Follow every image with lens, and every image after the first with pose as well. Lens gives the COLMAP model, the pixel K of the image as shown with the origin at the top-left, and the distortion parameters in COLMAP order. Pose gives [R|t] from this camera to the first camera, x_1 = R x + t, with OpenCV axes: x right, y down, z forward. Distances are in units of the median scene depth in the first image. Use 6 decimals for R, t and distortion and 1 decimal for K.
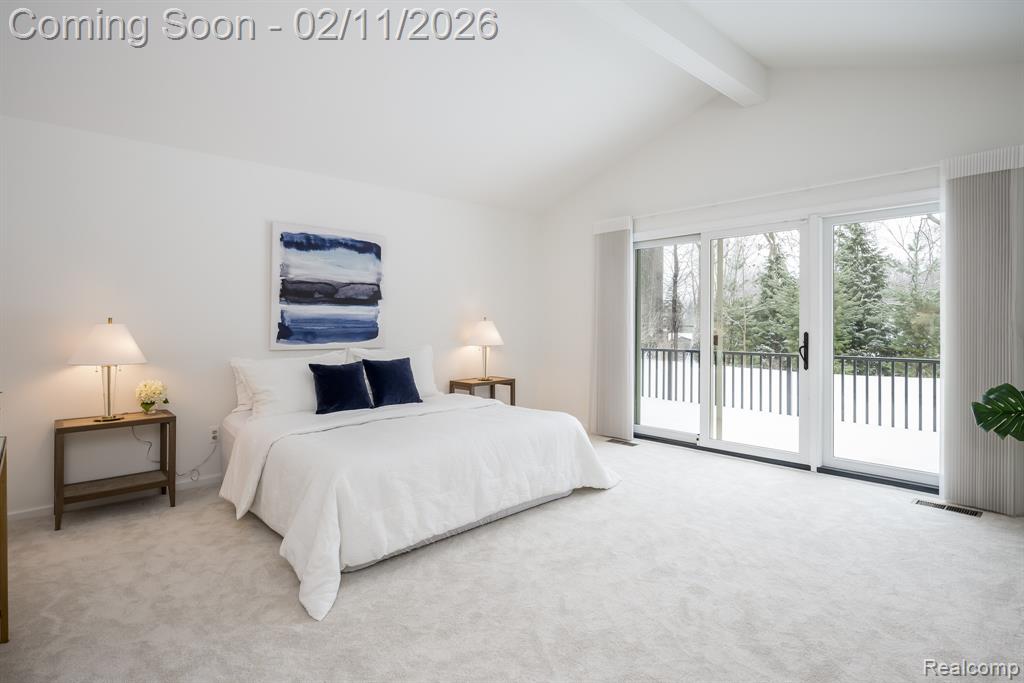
lens RADIAL K [[538.6, 0, 513.5], [0, 538.6, 334.8], [0, 0, 1]] dist [-0.002054, -0.000525]
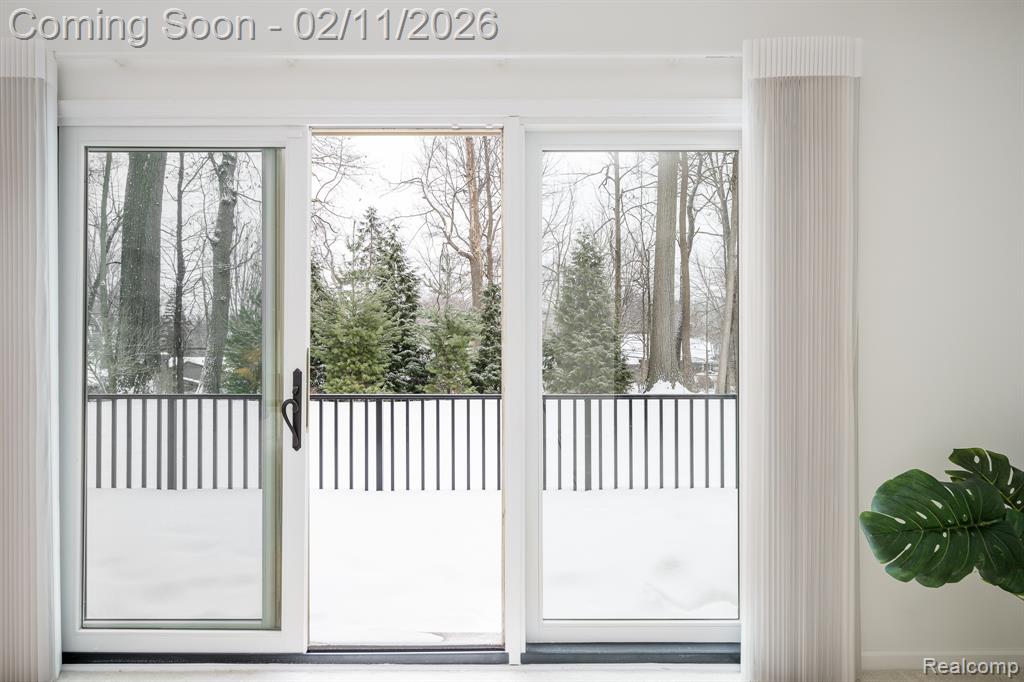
lens RADIAL K [[562.7, 0, 514.6], [0, 562.7, 345.5], [0, 0, 1]] dist [-0.023098, -0.001511]
pose [[0.671487, -0.000948, 0.741016, 0.055840], [0.014517, 0.999824, -0.011877, -0.005890], [-0.740874, 0.018733, 0.671382, 0.191875]]
